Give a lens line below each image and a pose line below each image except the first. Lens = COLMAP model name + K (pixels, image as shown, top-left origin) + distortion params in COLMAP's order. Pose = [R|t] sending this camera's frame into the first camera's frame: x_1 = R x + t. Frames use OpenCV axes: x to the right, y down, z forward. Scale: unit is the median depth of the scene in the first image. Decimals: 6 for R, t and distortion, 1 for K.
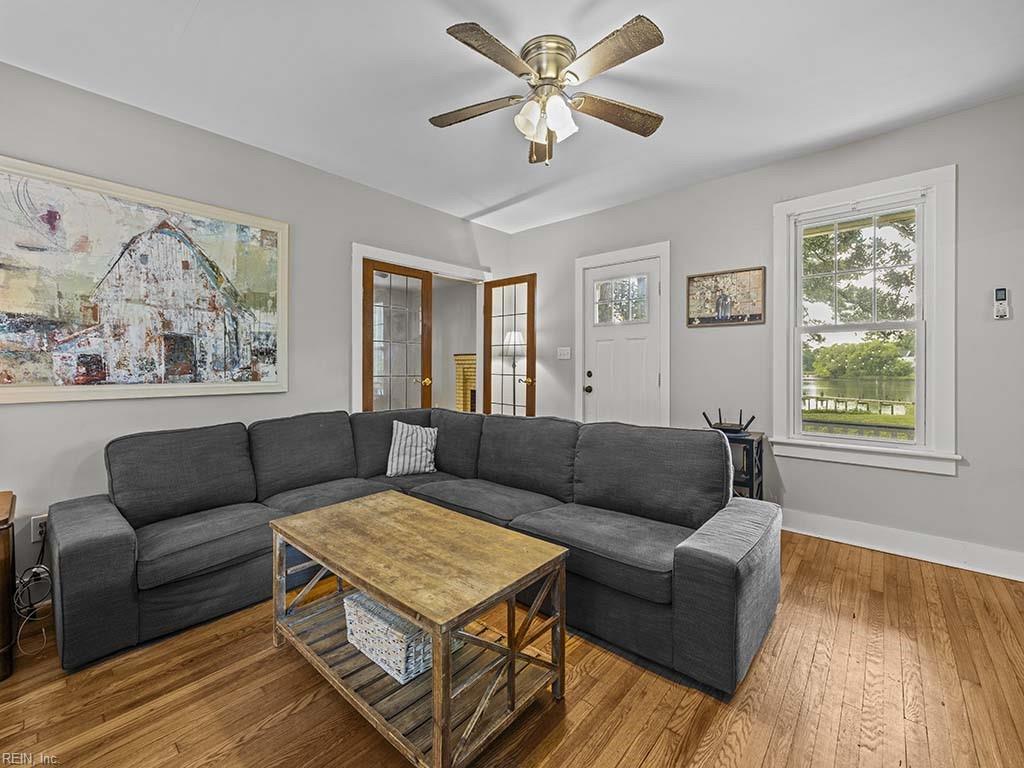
lens RADIAL K [[431.3, 0, 505.1], [0, 431.3, 366.2], [0, 0, 1]] dist [0.000049, 0.000026]
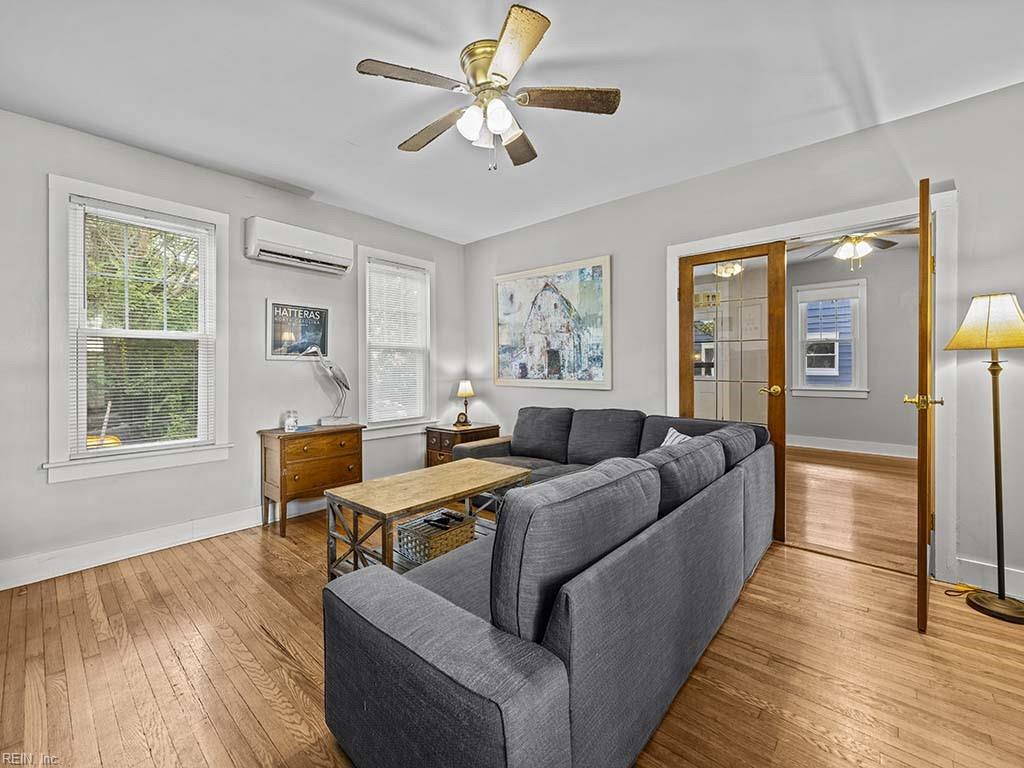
lens RADIAL K [[433.6, 0, 499.5], [0, 433.6, 356.2], [0, 0, 1]] dist [0.002197, 0.000295]
pose [[-0.013055, -0.018967, -0.999735, 0.843278], [0.007467, 0.999790, -0.019065, -0.018235], [0.999887, -0.007714, -0.012910, 0.788653]]
